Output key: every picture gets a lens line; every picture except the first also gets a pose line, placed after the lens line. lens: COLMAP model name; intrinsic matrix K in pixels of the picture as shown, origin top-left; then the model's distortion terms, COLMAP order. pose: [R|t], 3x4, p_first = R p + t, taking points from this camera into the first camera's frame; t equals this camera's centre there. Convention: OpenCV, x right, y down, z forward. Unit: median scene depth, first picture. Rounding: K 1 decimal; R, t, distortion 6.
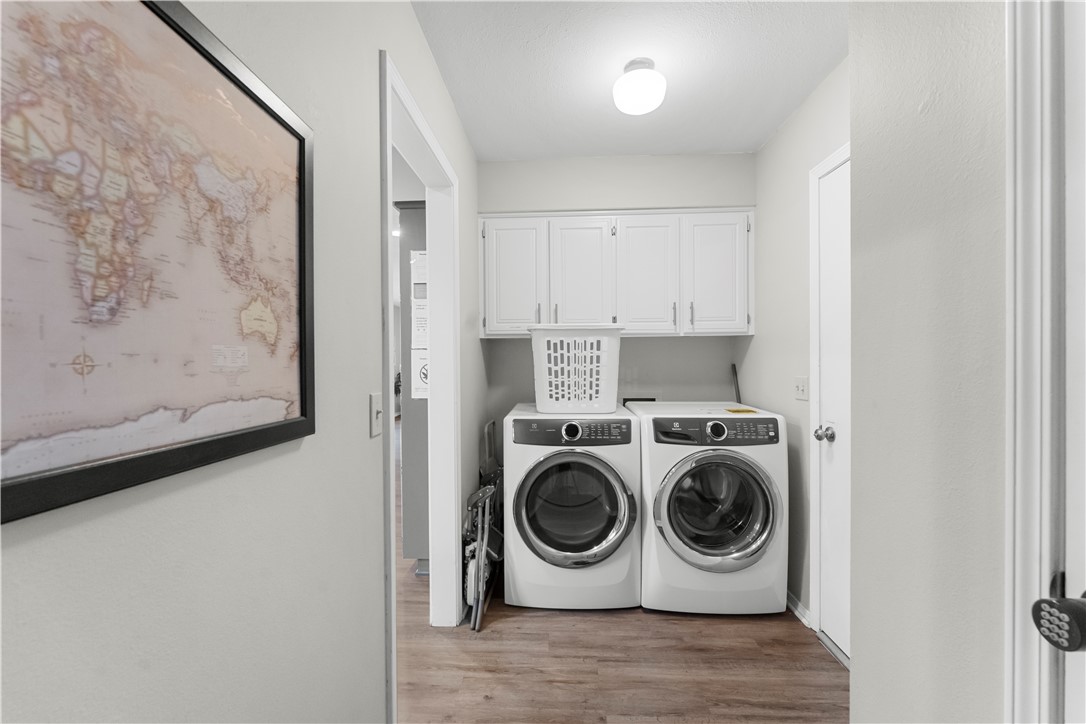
lens RADIAL K [[451.7, 0, 543.7], [0, 451.7, 363.4], [0, 0, 1]] dist [0.000339, 0.000038]
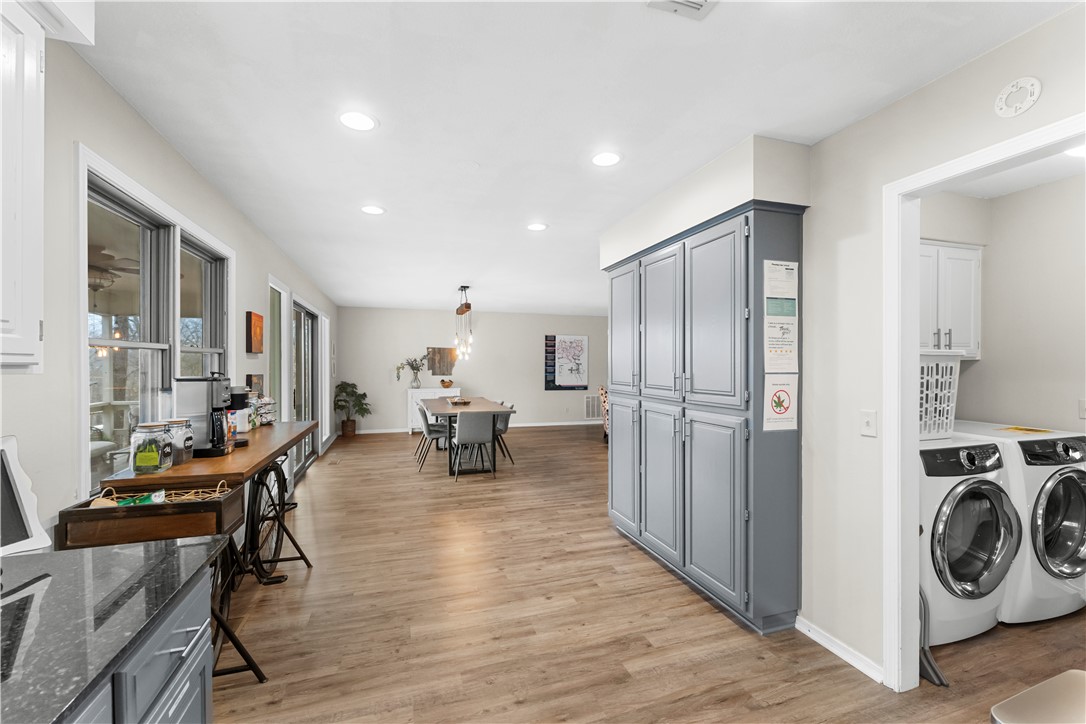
lens RADIAL K [[451.7, 0, 543.7], [0, 451.7, 363.4], [0, 0, 1]] dist [0.000339, 0.000038]
pose [[0.941807, -0.002046, 0.336147, -1.117072], [0.002676, 0.999995, -0.001413, -0.058023], [-0.336143, 0.002230, 0.941808, 0.376711]]
